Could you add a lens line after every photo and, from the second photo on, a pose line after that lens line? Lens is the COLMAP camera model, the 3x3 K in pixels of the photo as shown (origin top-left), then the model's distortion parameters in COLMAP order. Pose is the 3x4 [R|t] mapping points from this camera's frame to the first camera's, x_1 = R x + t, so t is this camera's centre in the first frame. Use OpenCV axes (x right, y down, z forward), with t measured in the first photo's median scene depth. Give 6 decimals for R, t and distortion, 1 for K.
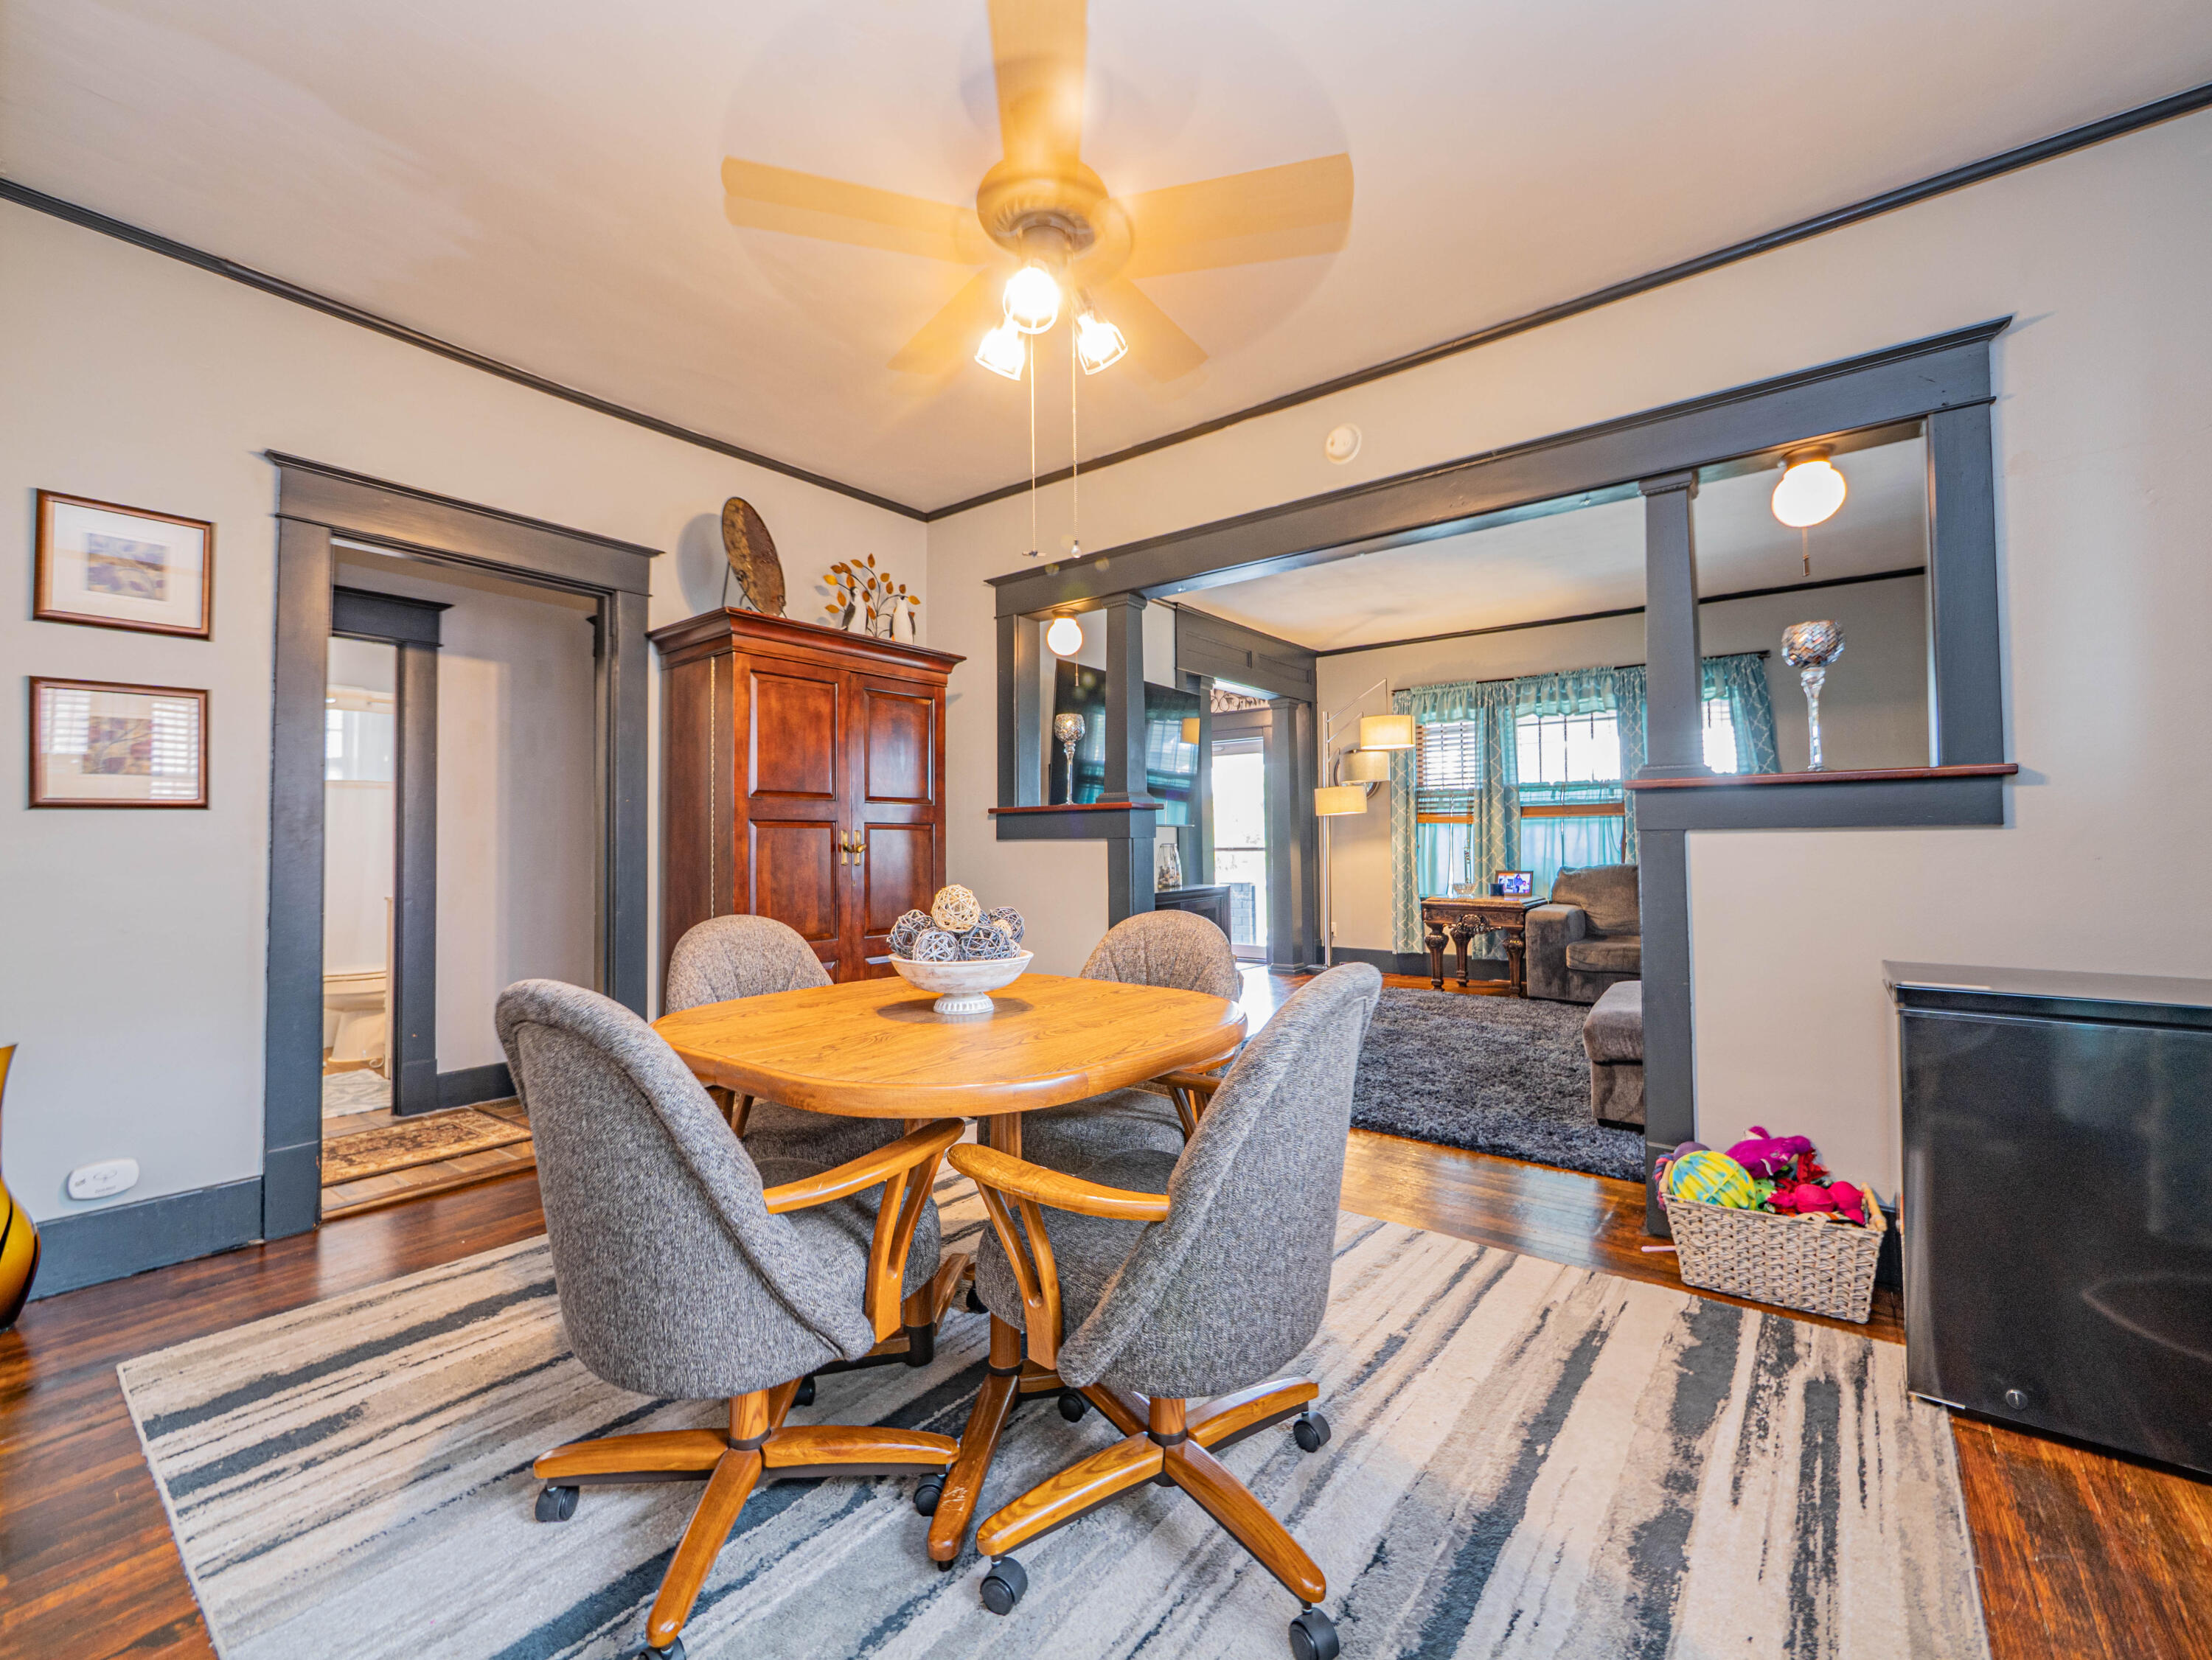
lens RADIAL K [[922.1, 0, 1106.6], [0, 922.1, 816.1], [0, 0, 1]] dist [-0.008354, 0.000920]
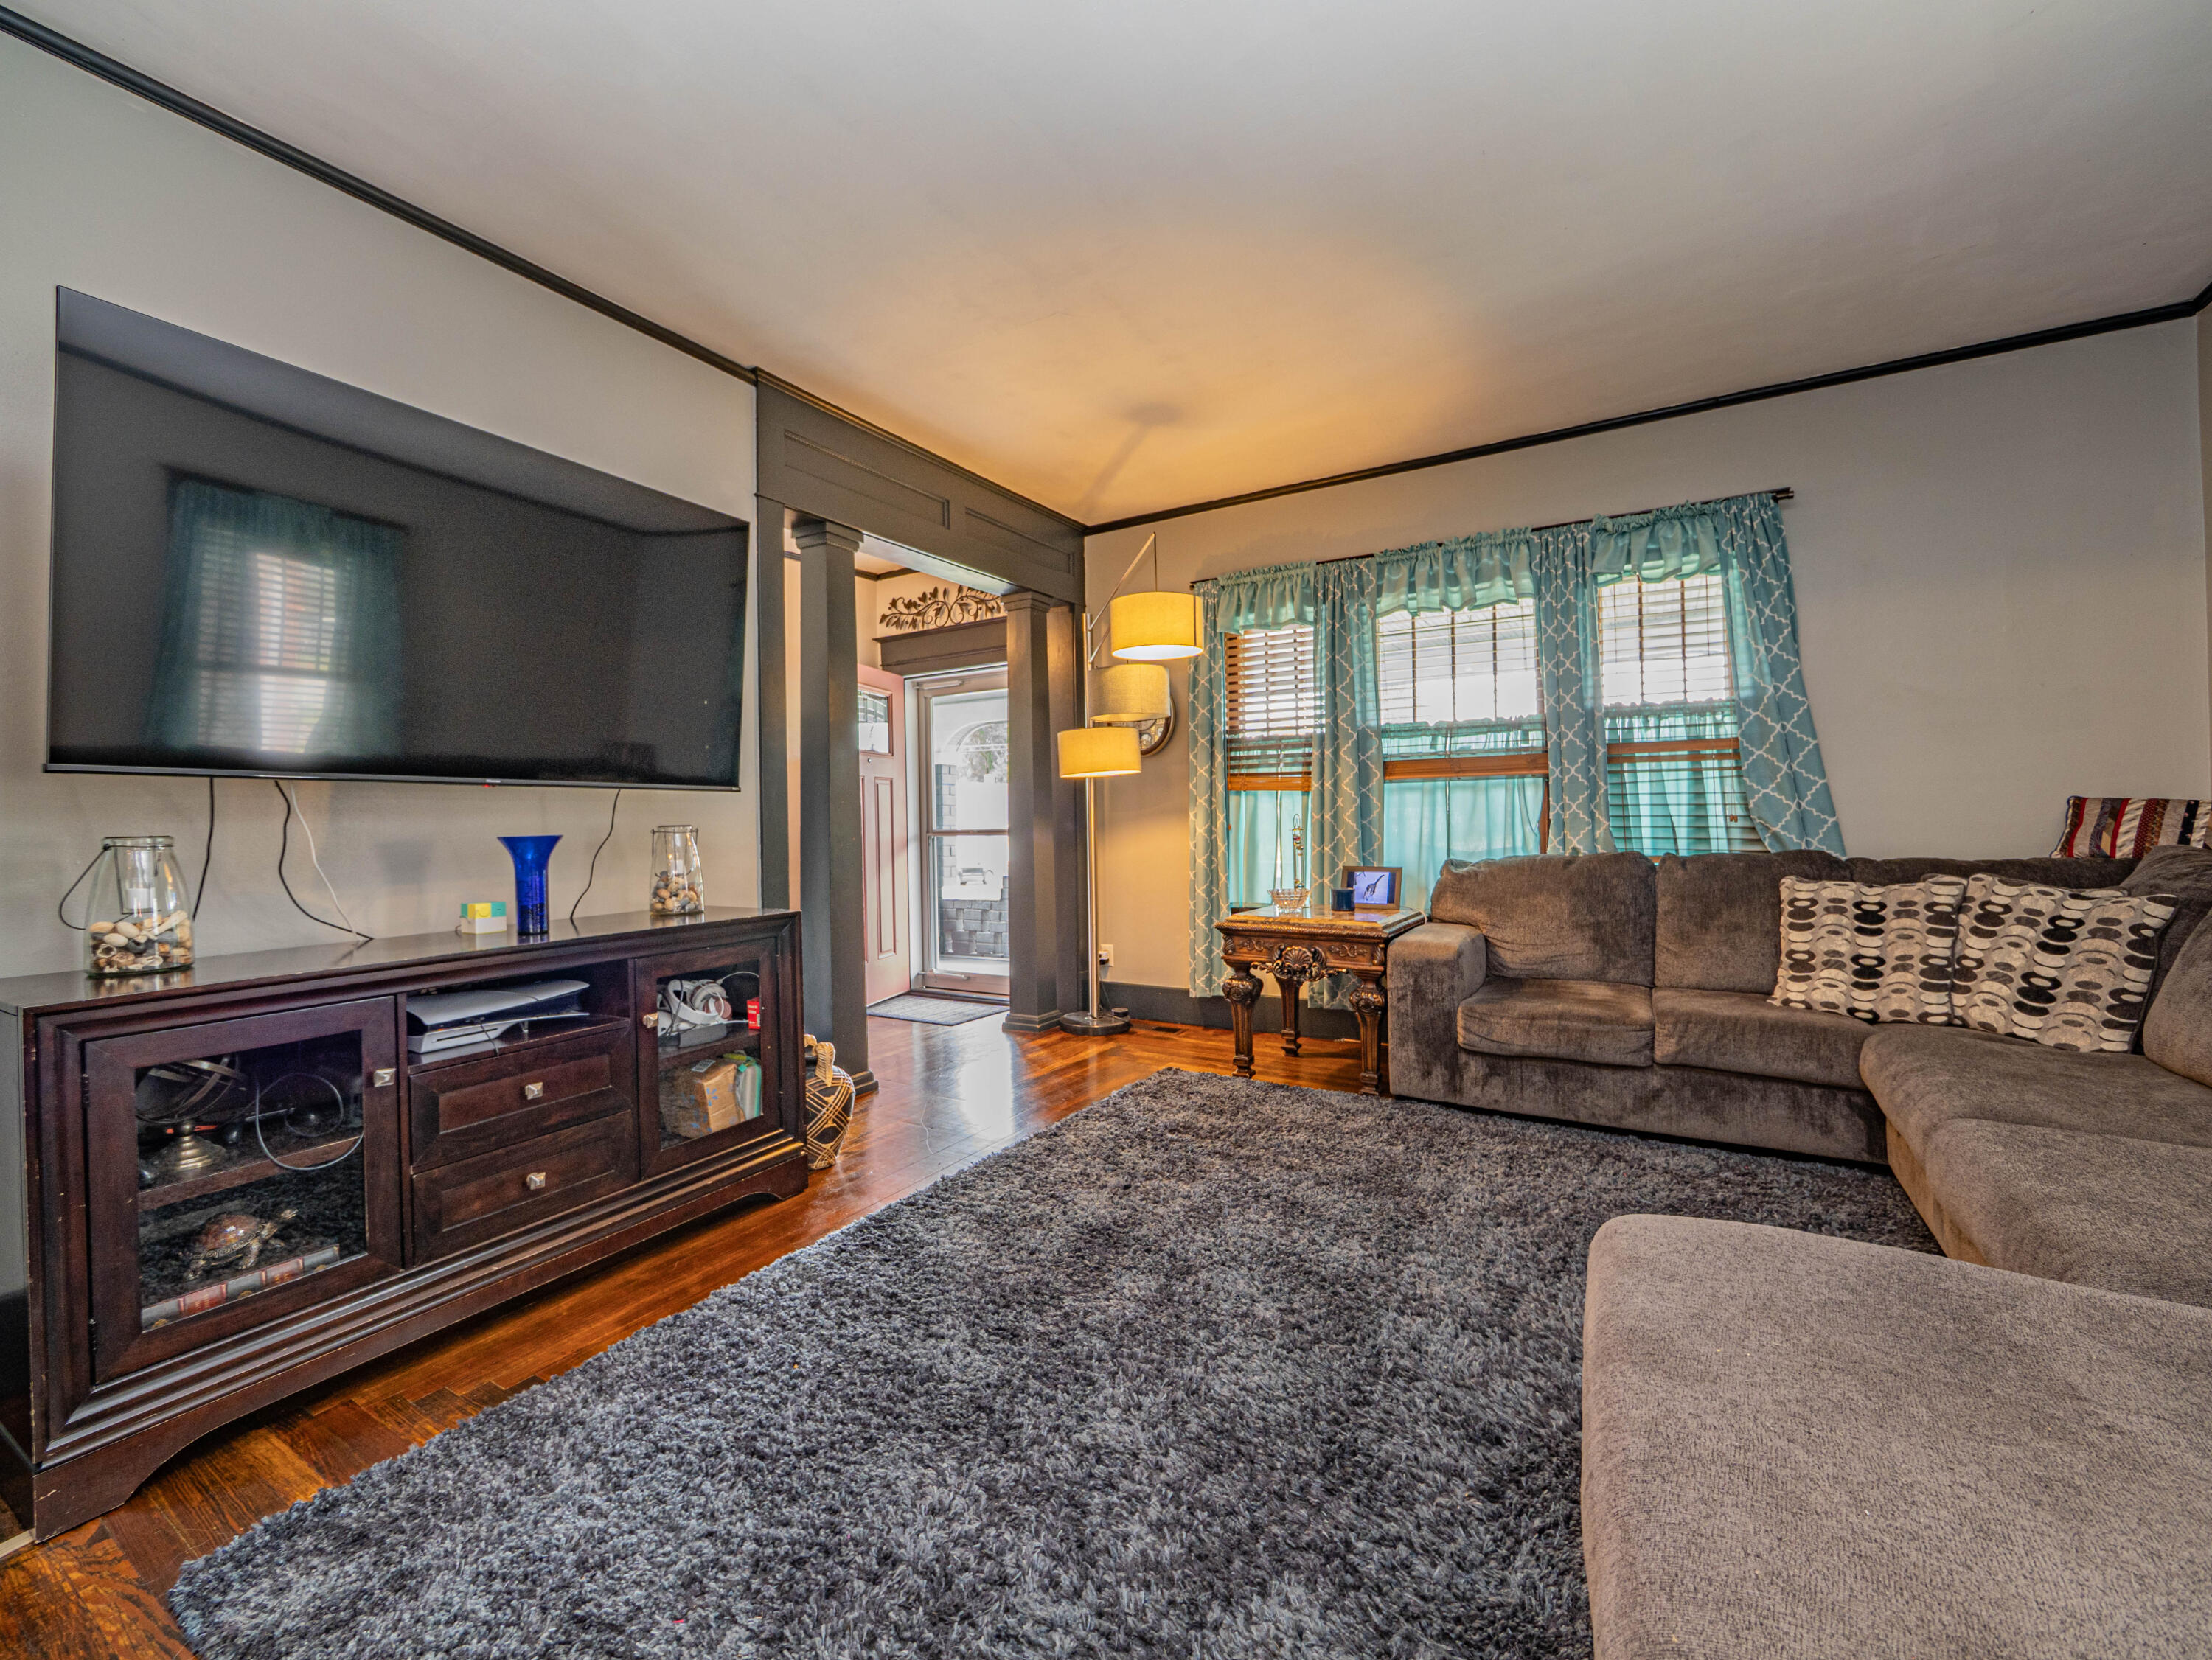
lens RADIAL K [[922.1, 0, 1106.6], [0, 922.1, 816.1], [0, 0, 1]] dist [-0.008354, 0.000920]
pose [[0.992960, -0.004325, 0.118372, 0.195446], [0.001876, 0.999782, 0.020790, 0.013035], [-0.118436, -0.020422, 0.992752, 0.414694]]
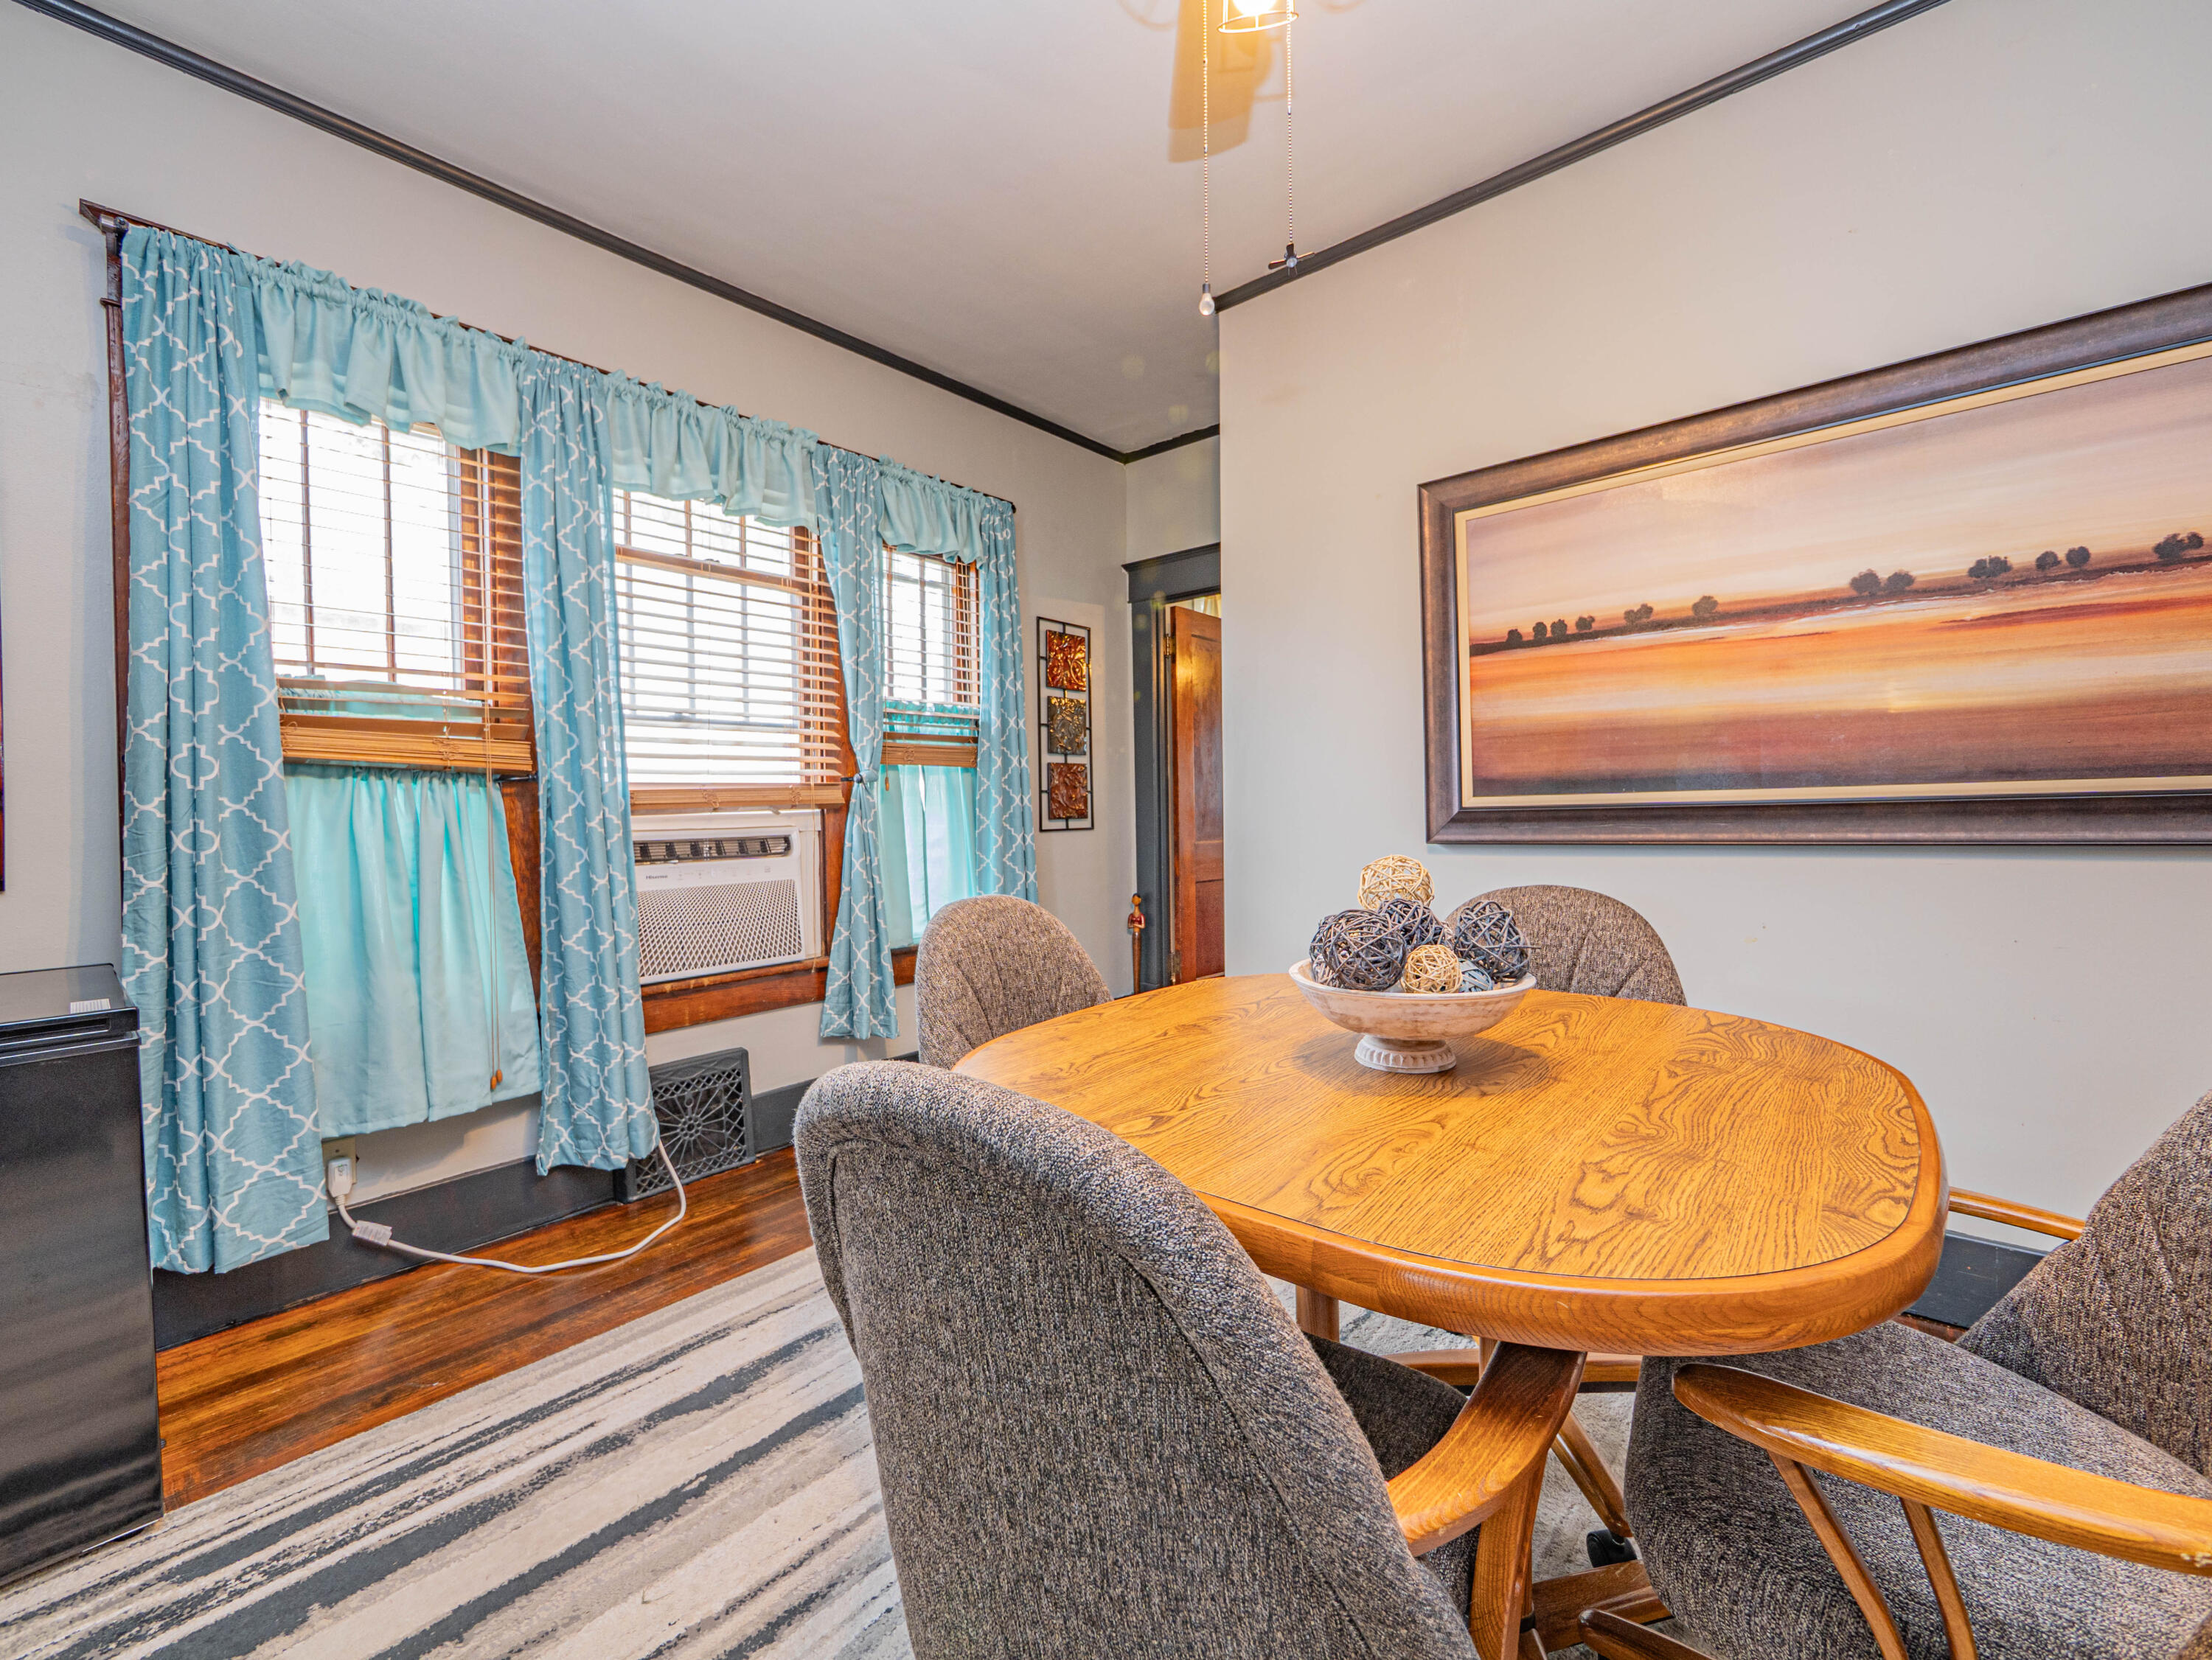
lens RADIAL K [[922.1, 0, 1106.6], [0, 922.1, 816.1], [0, 0, 1]] dist [-0.008354, 0.000920]
pose [[-0.998816, 0.021619, 0.043582, 0.003603], [0.020878, 0.999631, -0.017387, 0.013936], [-0.043942, -0.016456, -0.998899, 0.461701]]
